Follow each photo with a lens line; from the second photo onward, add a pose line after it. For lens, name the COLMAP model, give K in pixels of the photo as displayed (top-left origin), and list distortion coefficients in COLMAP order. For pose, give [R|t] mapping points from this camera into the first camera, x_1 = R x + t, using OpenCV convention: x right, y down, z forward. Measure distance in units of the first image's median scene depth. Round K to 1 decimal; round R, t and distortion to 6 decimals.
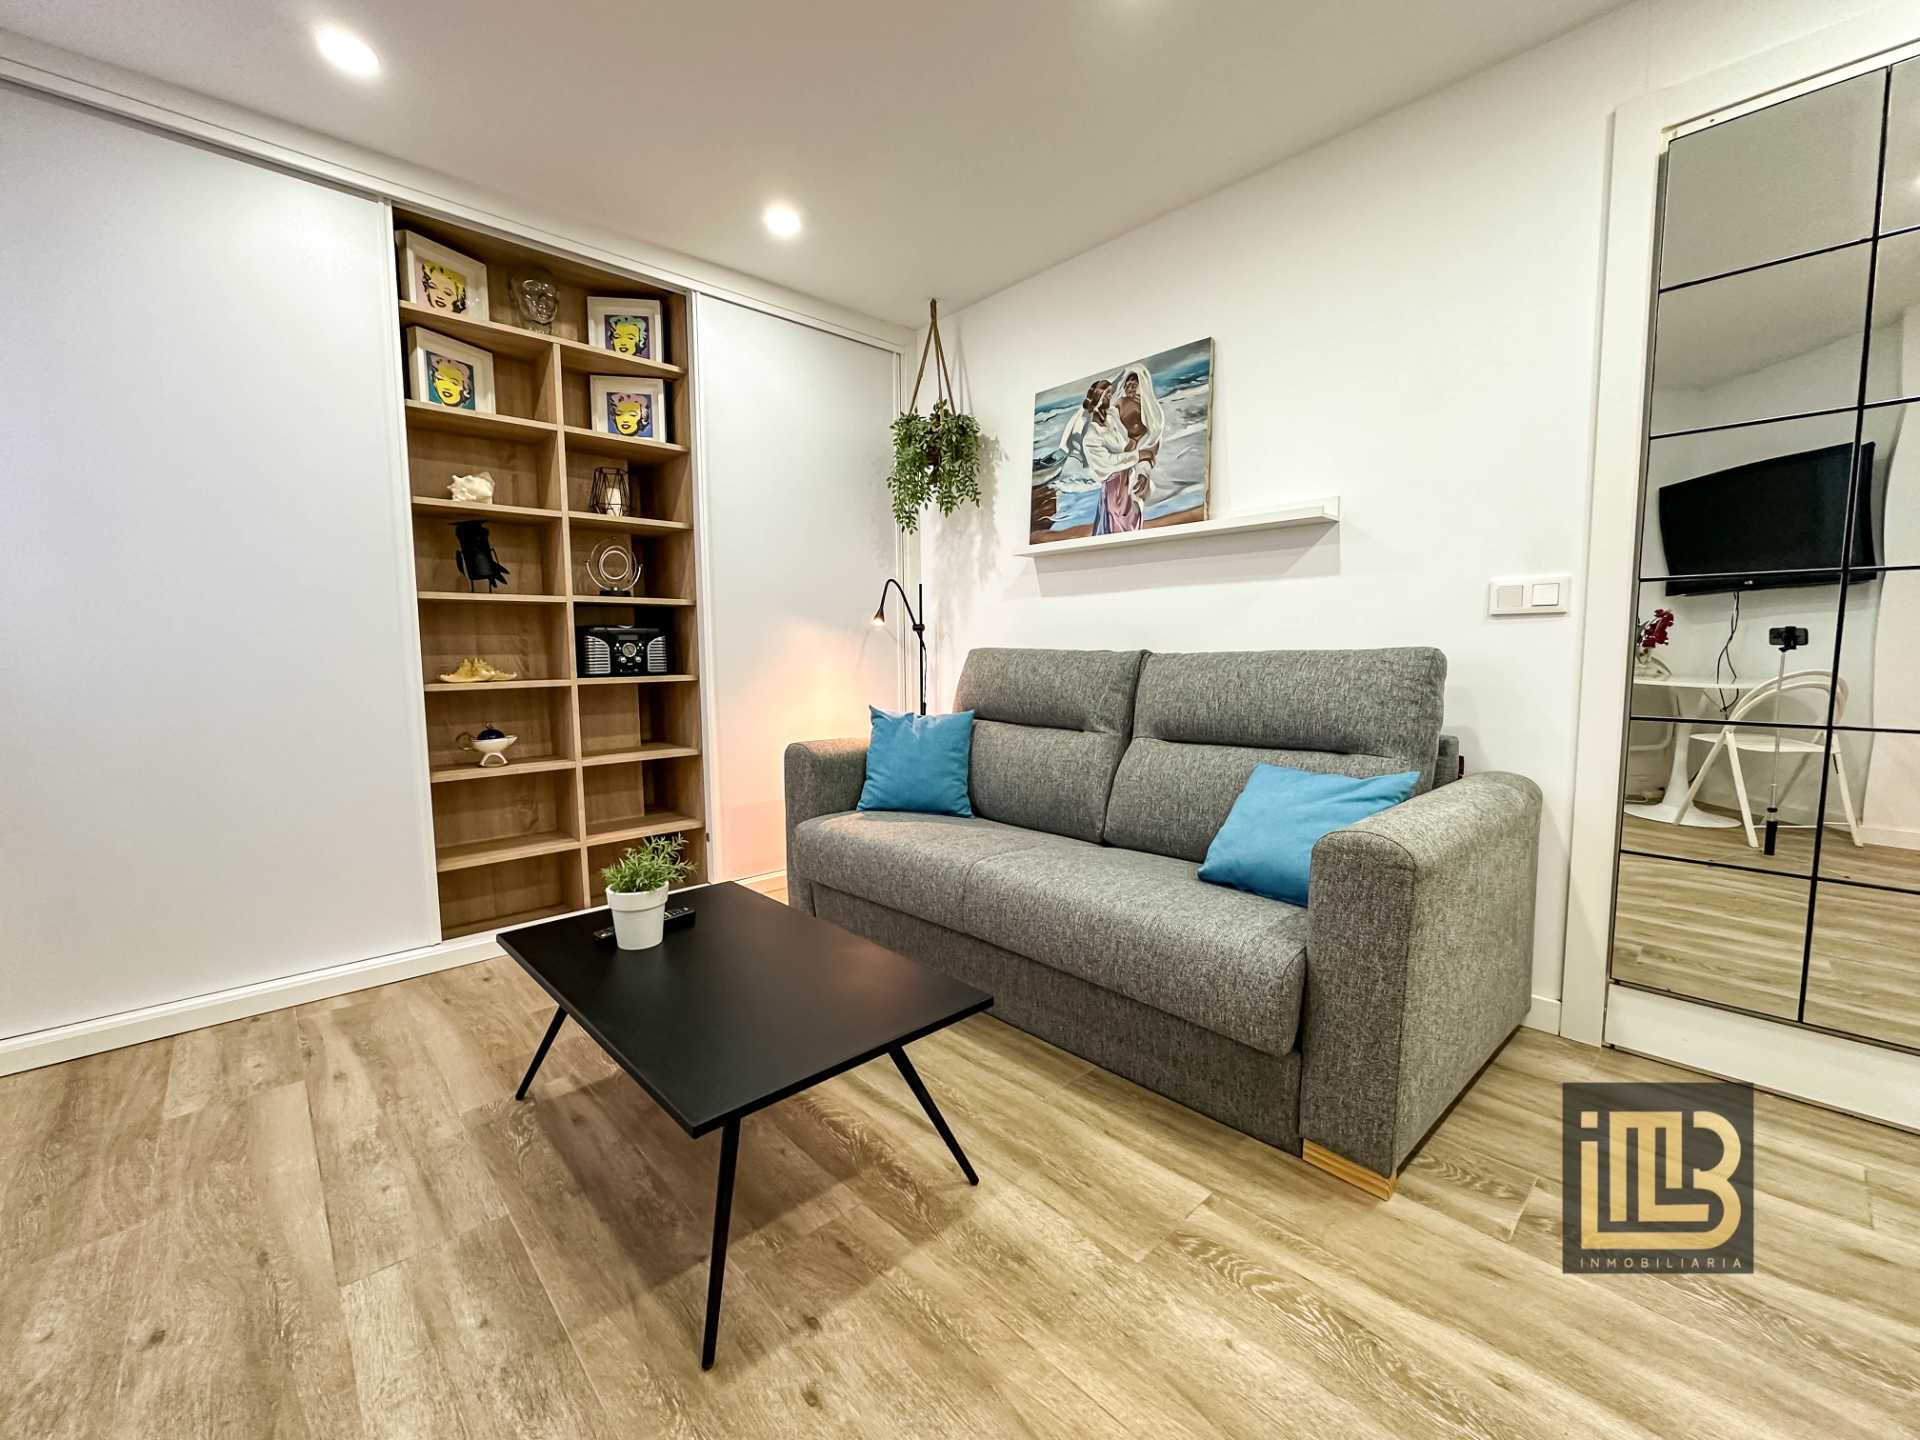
lens RADIAL K [[777.1, 0, 958.7], [0, 777.1, 719.2], [0, 0, 1]] dist [-0.015826, 0.004073]
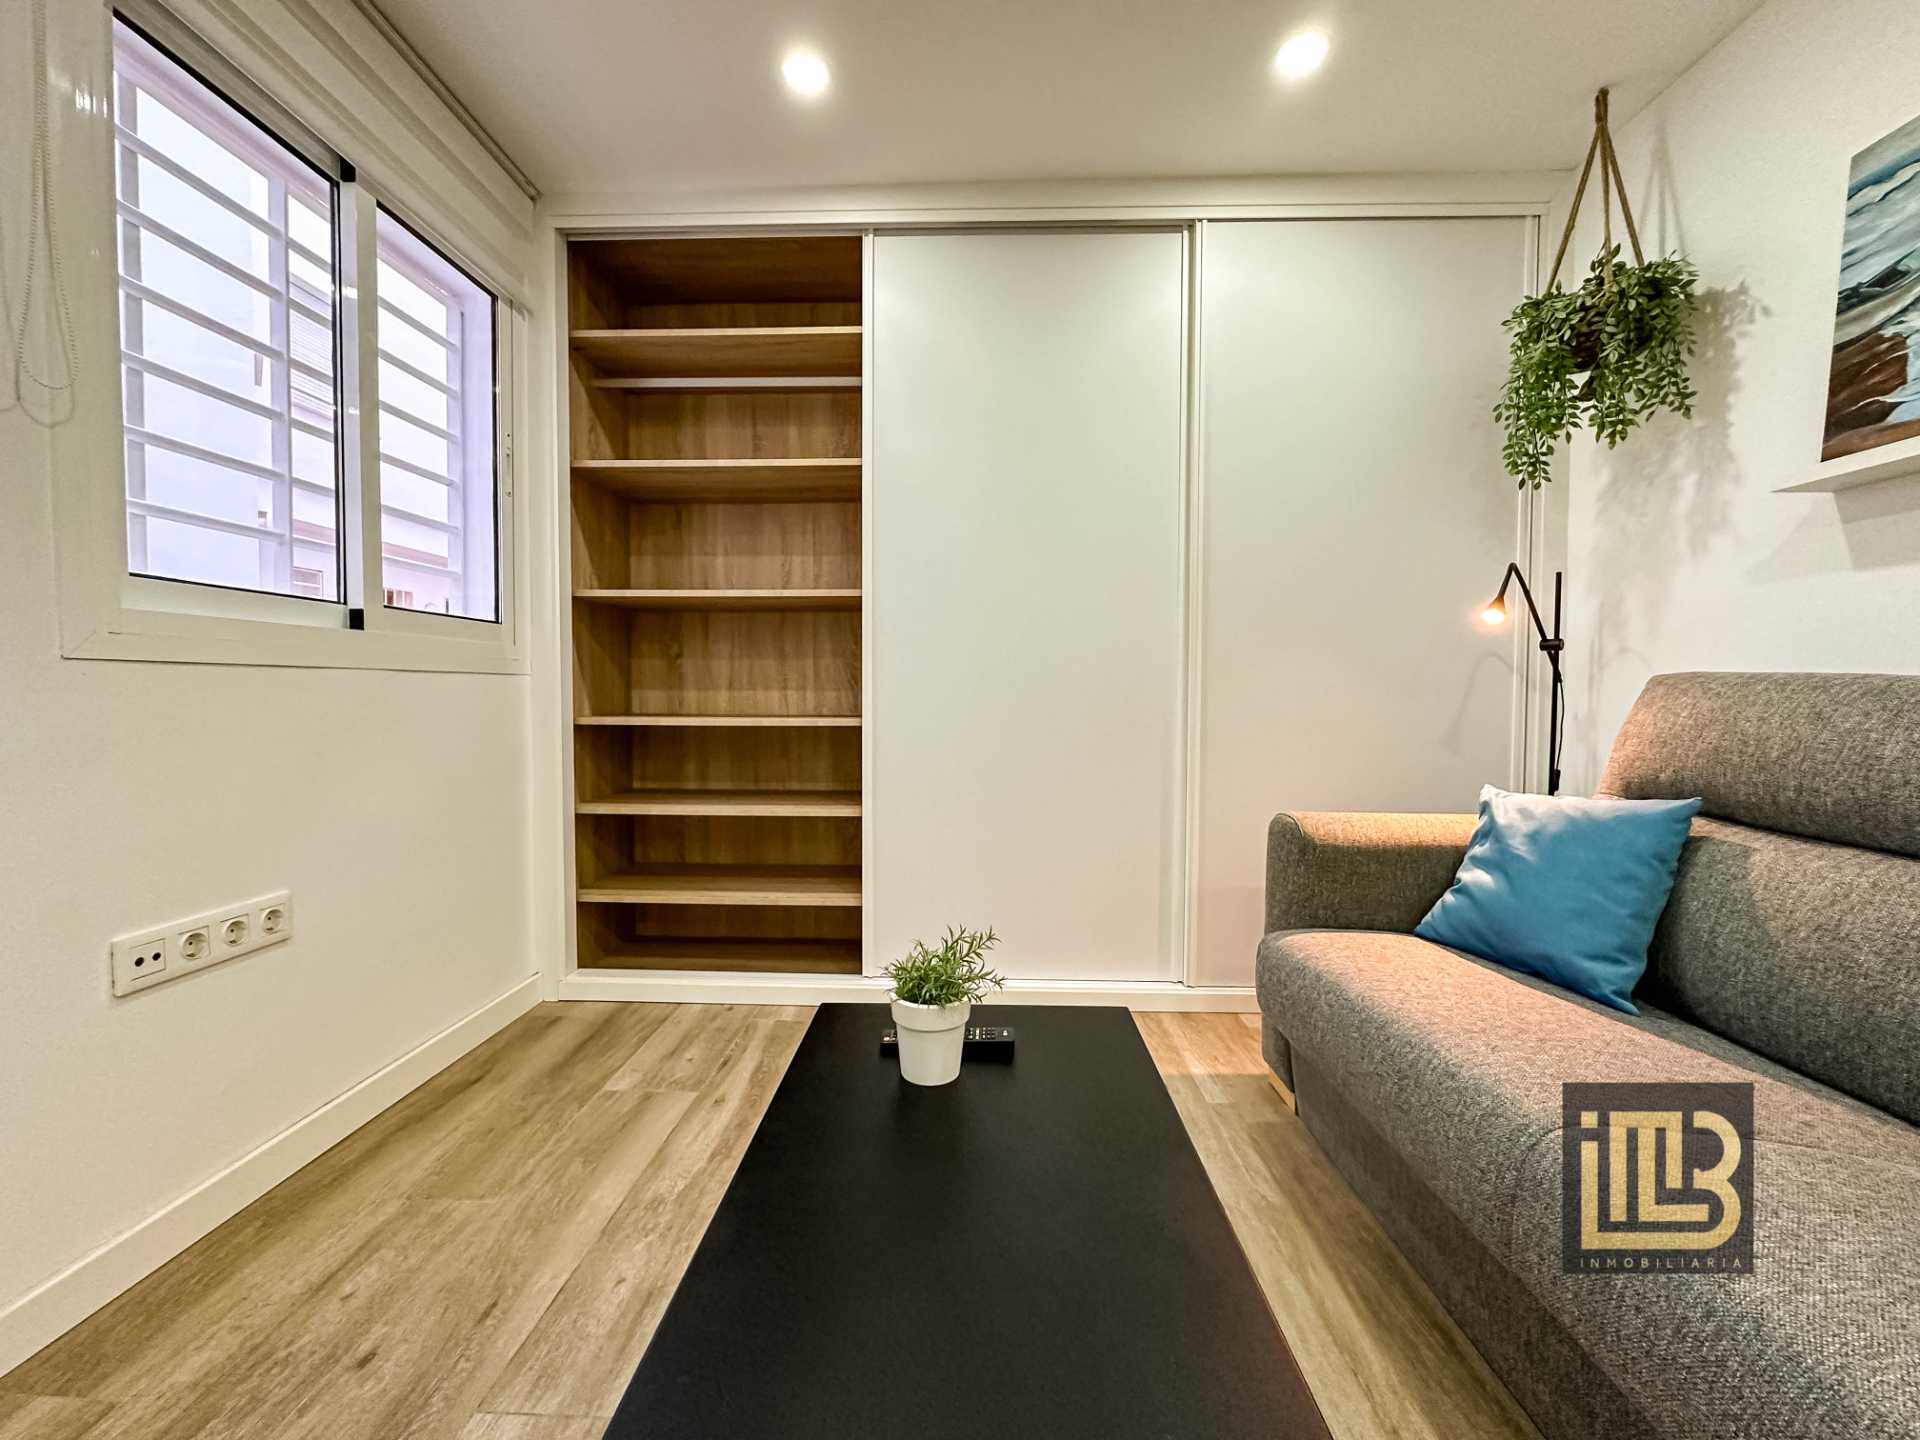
lens RADIAL K [[778.1, 0, 960.0], [0, 778.1, 720.0], [0, 0, 1]] dist [-0.005317, -0.000060]
pose [[0.713607, 0.038380, -0.699494, 0.059226], [-0.075422, 0.996904, -0.022245, -0.013923], [0.696474, 0.068631, 0.714292, 0.328587]]
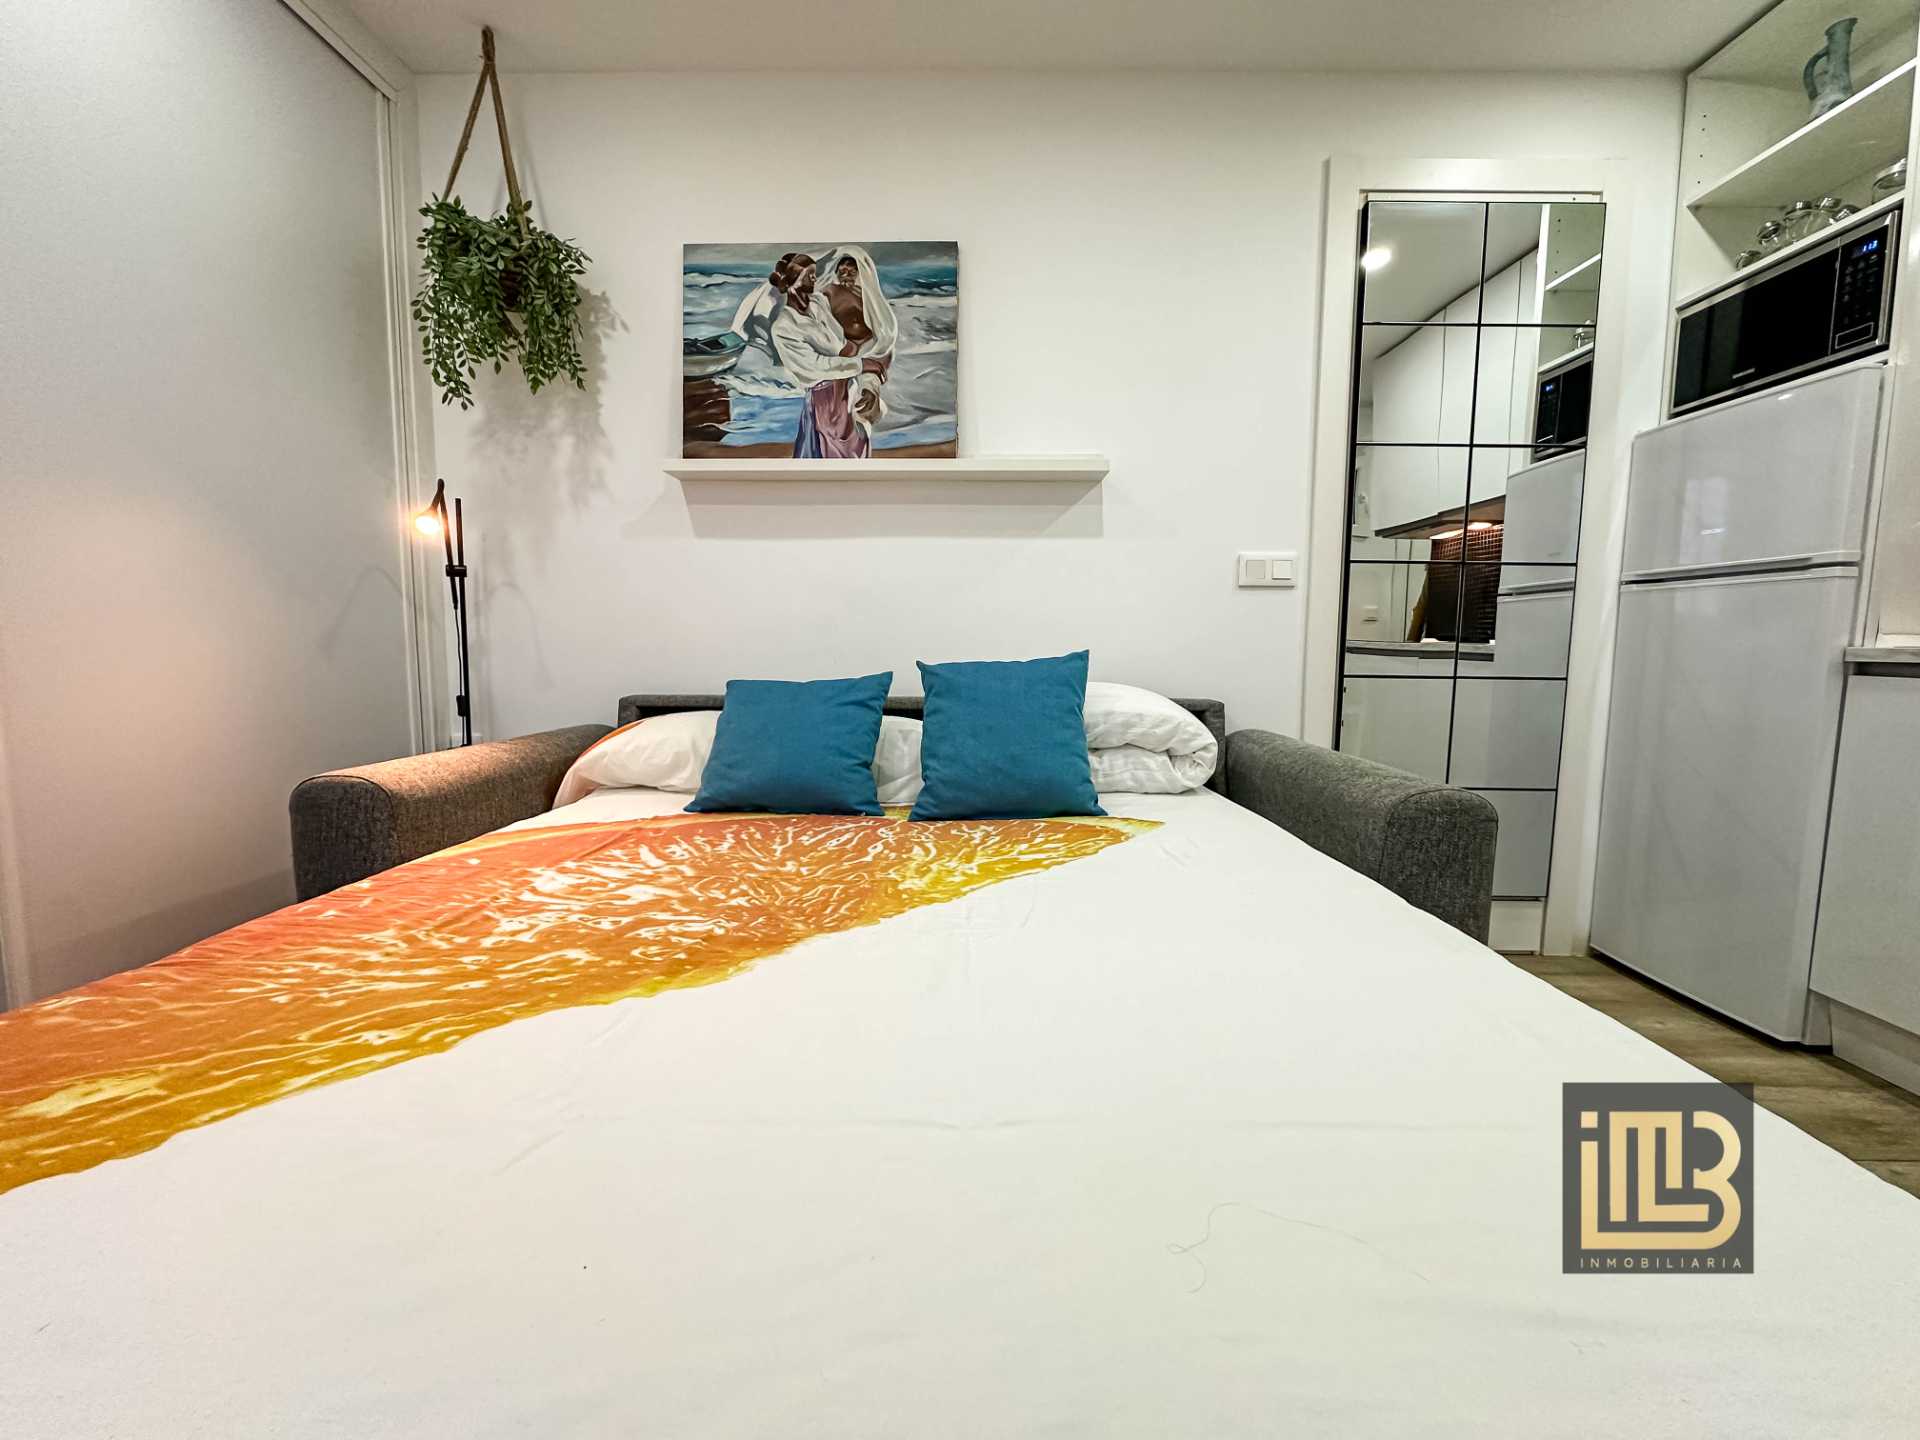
lens RADIAL K [[779.0, 0, 958.6], [0, 779.0, 719.2], [0, 0, 1]] dist [-0.018213, 0.005454]
pose [[0.698590, -0.052103, 0.713623, -0.285529], [0.051378, 0.998424, 0.022602, 0.005247], [-0.713675, 0.020875, 0.700166, 0.398182]]
